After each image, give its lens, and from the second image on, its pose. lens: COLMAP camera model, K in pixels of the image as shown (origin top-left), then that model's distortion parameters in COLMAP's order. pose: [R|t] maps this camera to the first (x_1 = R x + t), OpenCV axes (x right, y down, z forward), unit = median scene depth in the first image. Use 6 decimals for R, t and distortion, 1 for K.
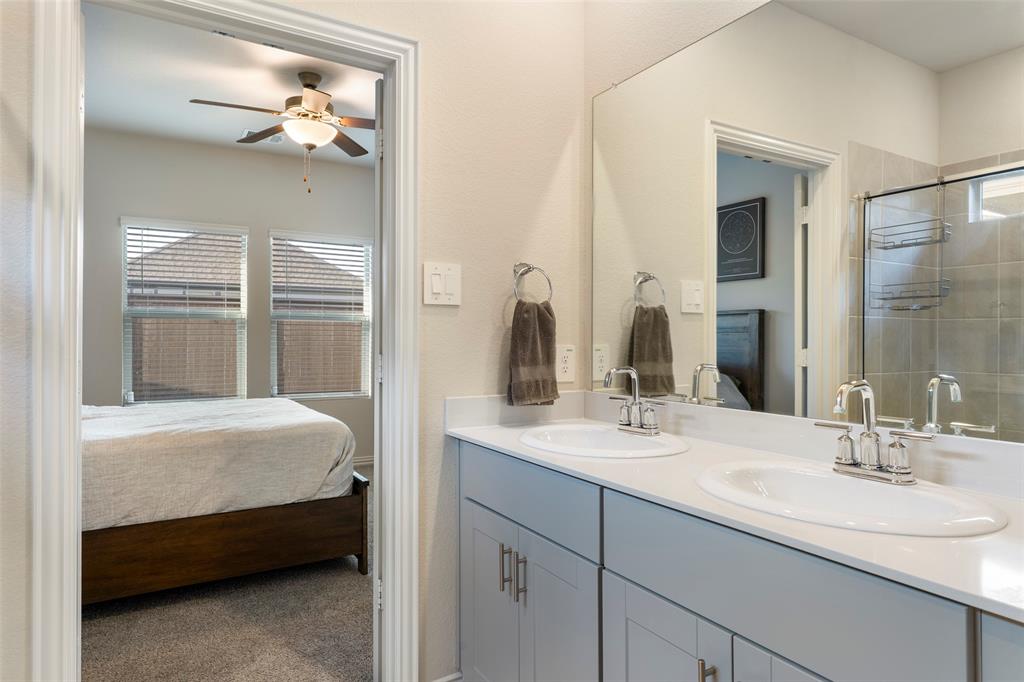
lens RADIAL K [[615.7, 0, 512.0], [0, 615.7, 341.0], [0, 0, 1]] dist [-0.001083, -0.001336]
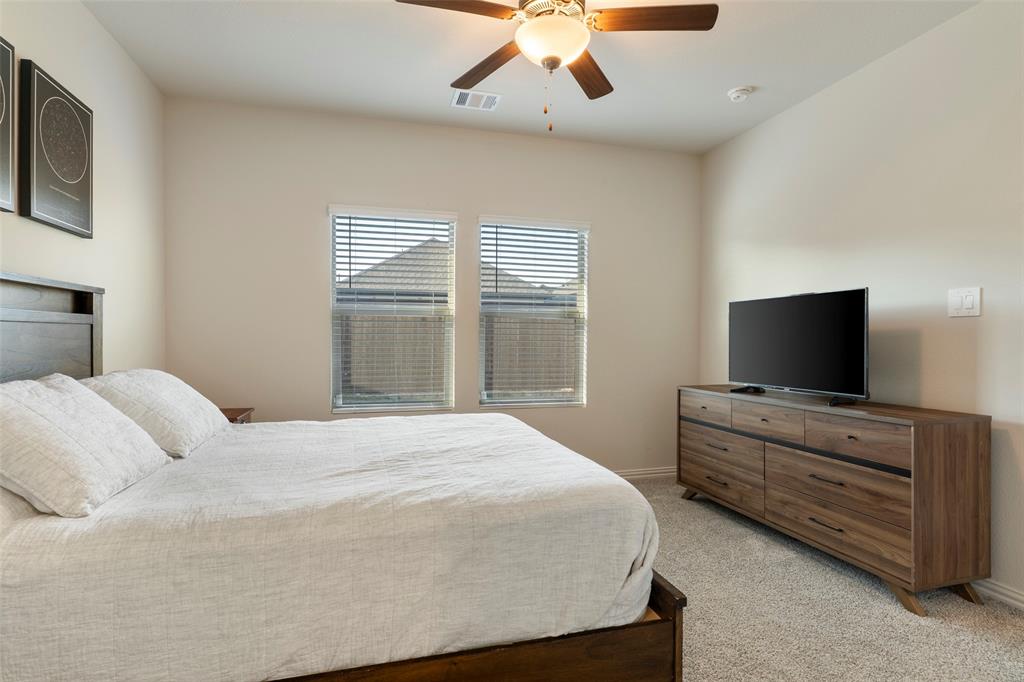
lens RADIAL K [[516.8, 0, 512.0], [0, 516.8, 341.0], [0, 0, 1]] dist [-0.001128, -0.000152]
pose [[0.964797, 0.003615, -0.262970, -0.281843], [-0.002762, 0.999990, 0.003614, -0.004439], [0.262981, -0.002760, 0.964797, 0.548791]]
